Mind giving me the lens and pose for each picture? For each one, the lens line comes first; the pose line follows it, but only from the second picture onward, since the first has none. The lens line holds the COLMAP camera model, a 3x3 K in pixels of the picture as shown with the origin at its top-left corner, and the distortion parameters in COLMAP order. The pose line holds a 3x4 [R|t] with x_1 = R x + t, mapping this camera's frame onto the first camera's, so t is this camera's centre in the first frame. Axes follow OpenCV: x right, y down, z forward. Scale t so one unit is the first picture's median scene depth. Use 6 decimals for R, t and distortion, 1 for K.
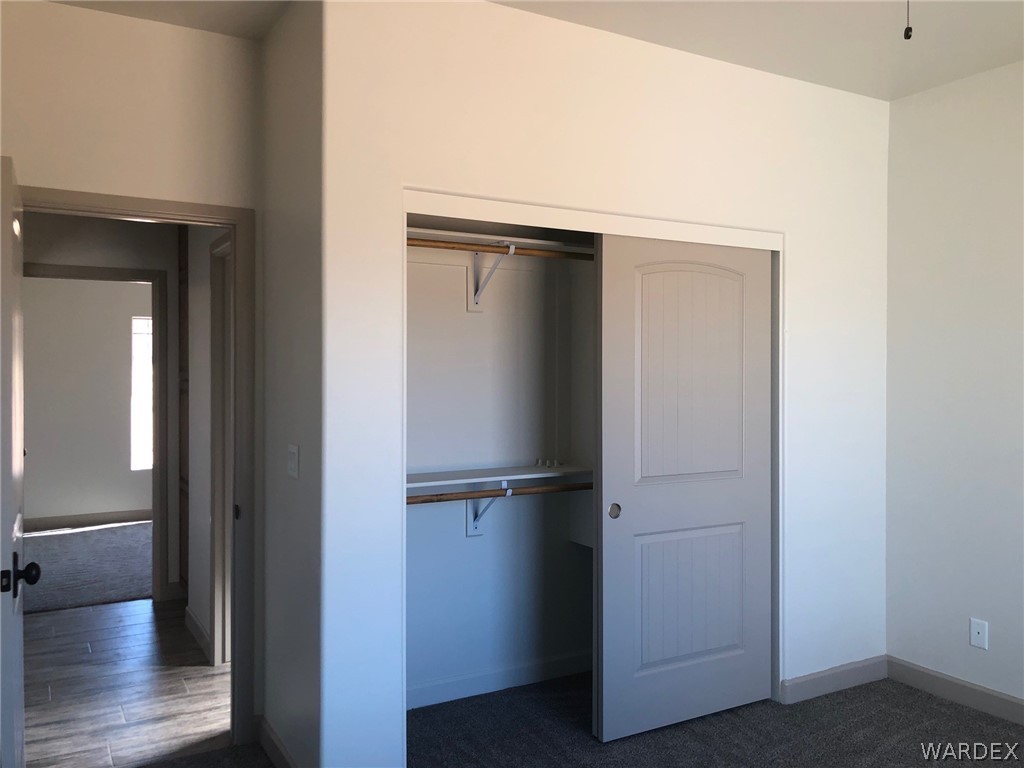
lens RADIAL K [[843.2, 0, 504.8], [0, 843.2, 390.6], [0, 0, 1]] dist [0.012021, 0.011753]
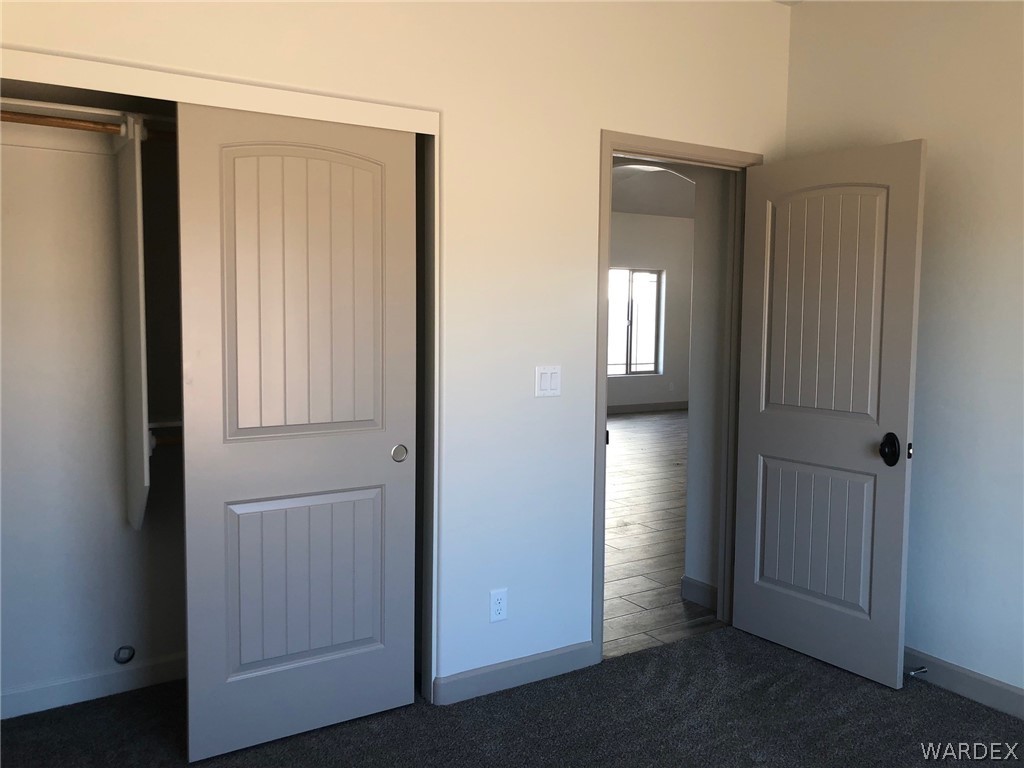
lens RADIAL K [[843.2, 0, 519.4], [0, 843.2, 383.7], [0, 0, 1]] dist [0.012021, 0.011753]
pose [[0.998581, 0.008539, 0.052557, 0.367481], [-0.012621, 0.996887, 0.077827, -0.001072], [-0.051729, -0.078380, 0.995581, 0.219317]]
